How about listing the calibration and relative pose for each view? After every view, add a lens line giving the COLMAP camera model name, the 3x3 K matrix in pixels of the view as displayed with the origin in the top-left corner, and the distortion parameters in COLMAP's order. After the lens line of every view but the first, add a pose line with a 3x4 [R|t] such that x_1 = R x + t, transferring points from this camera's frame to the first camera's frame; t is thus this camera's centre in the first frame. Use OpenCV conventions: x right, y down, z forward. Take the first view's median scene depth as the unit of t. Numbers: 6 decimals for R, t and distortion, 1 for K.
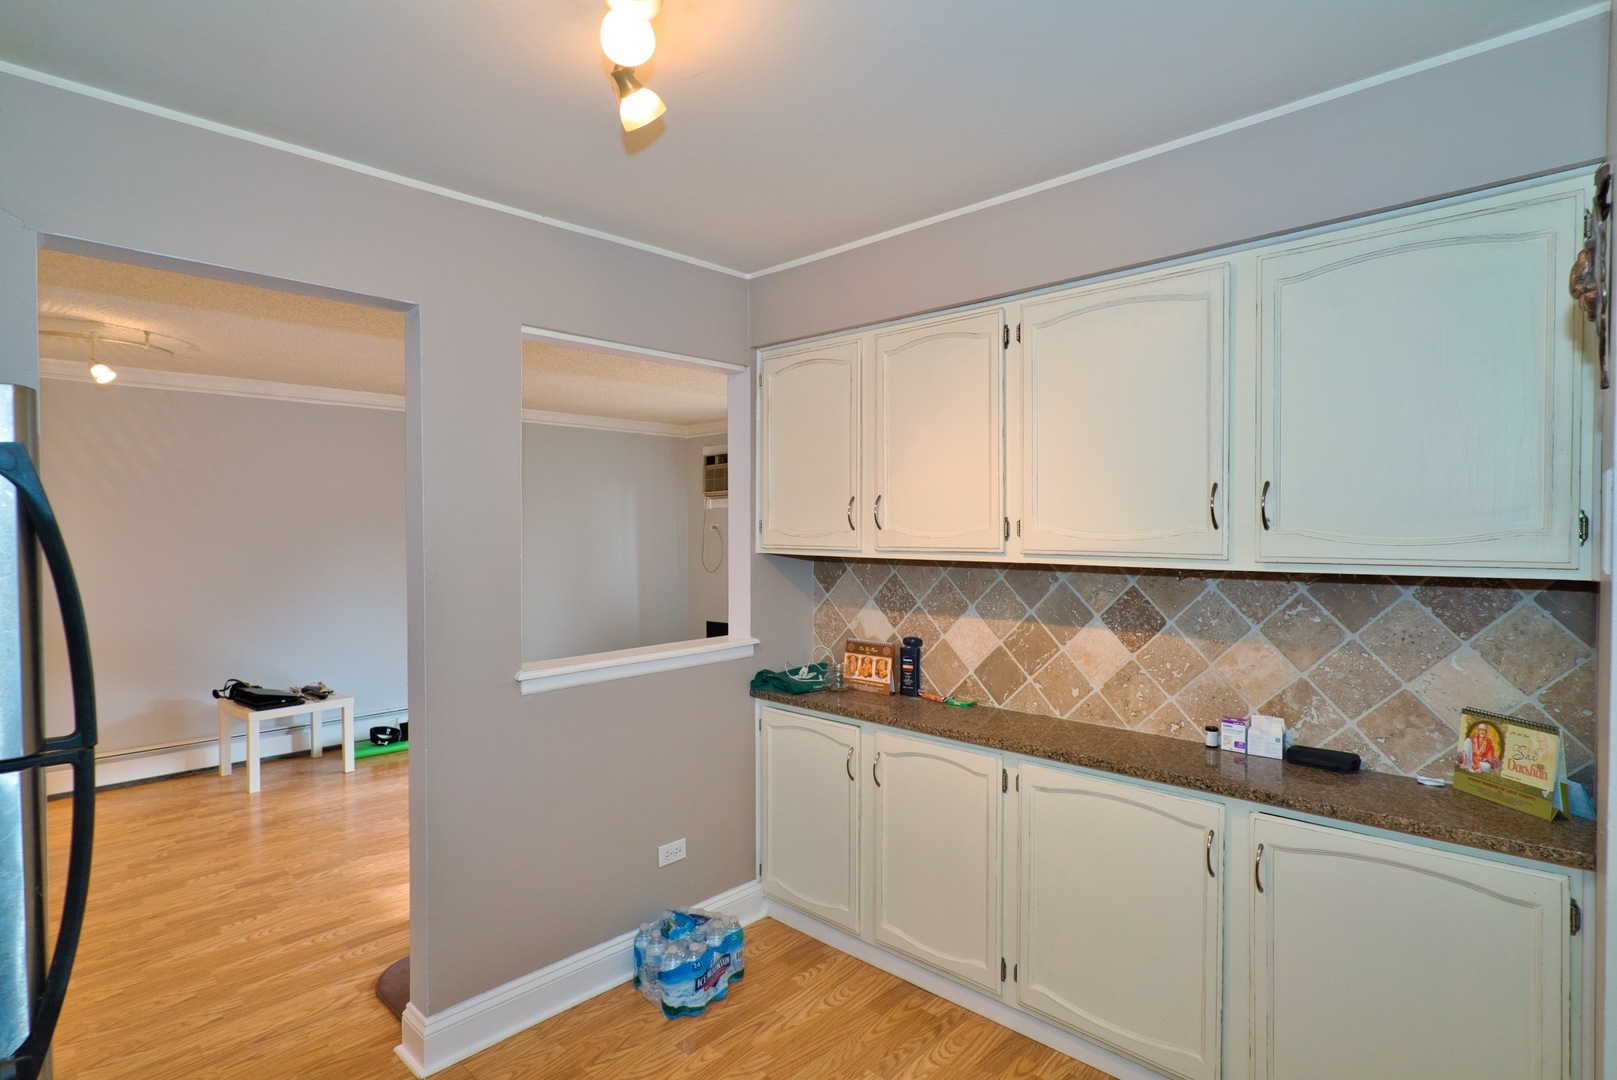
lens RADIAL K [[827.3, 0, 808.5], [0, 827.3, 540.0], [0, 0, 1]] dist [-0.002623, 0.000235]
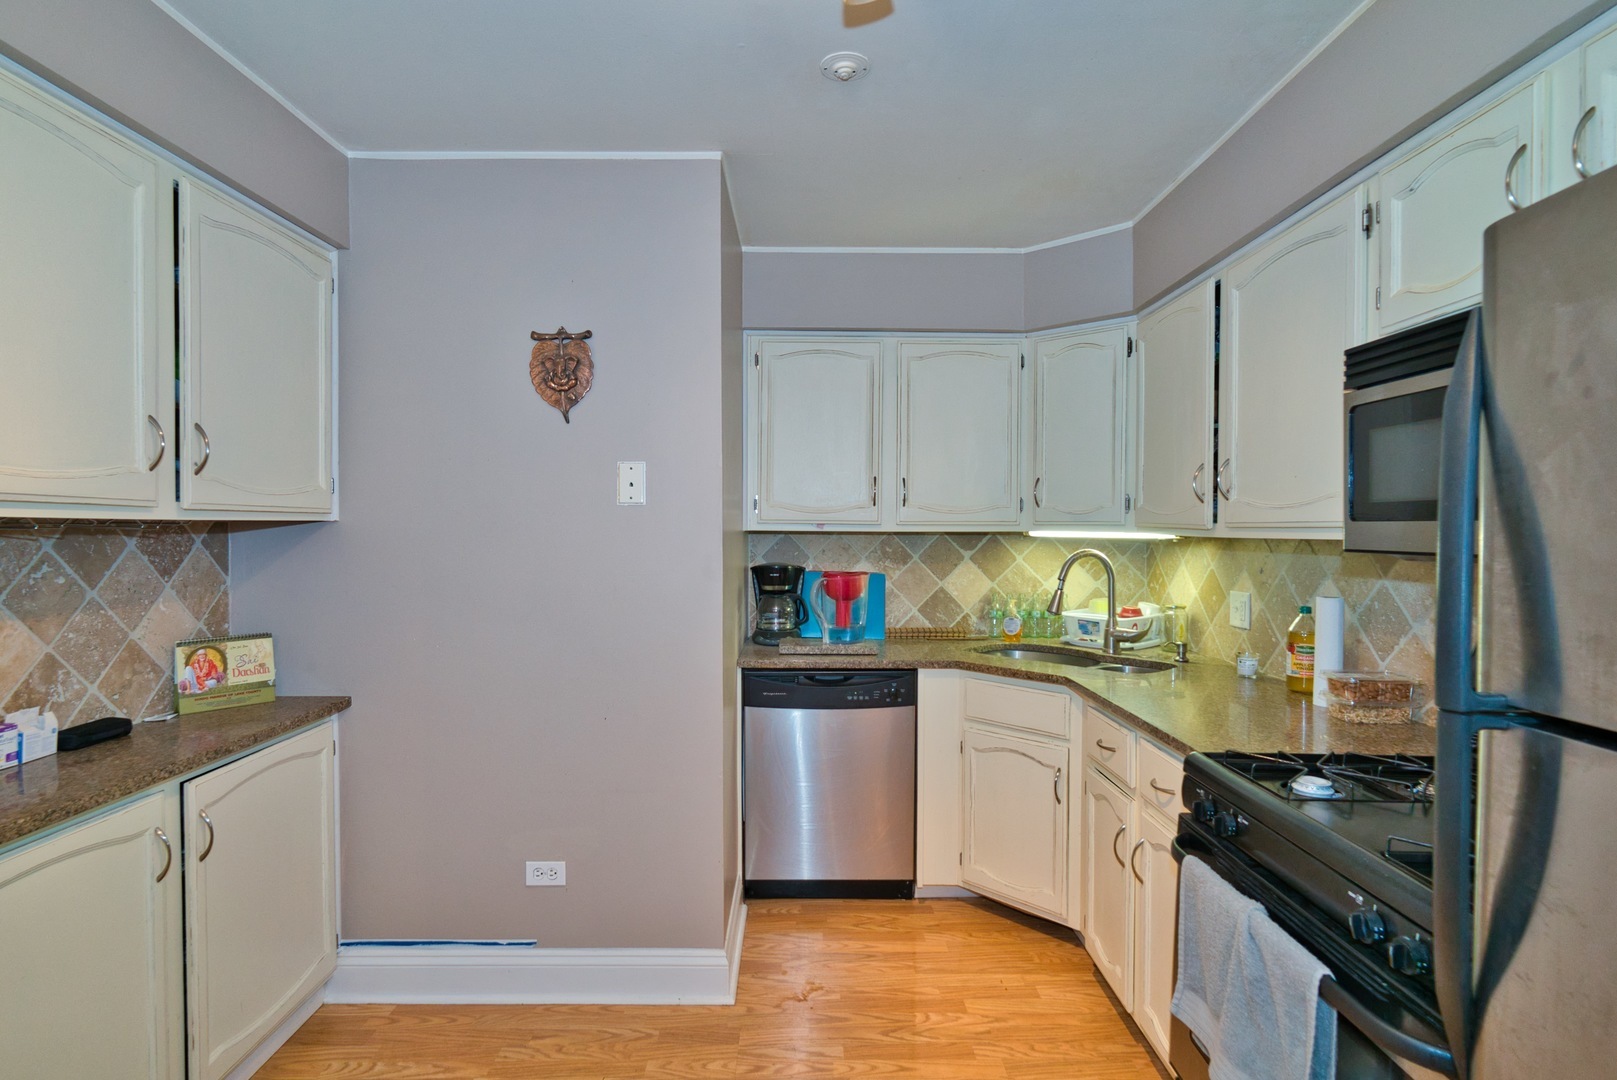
lens RADIAL K [[827.3, 0, 808.5], [0, 827.3, 540.0], [0, 0, 1]] dist [-0.002623, 0.000235]
pose [[-0.692561, -0.007721, 0.721318, -0.577941], [0.013424, 0.999632, 0.023589, 0.047184], [-0.721235, 0.026020, -0.692202, 1.096085]]
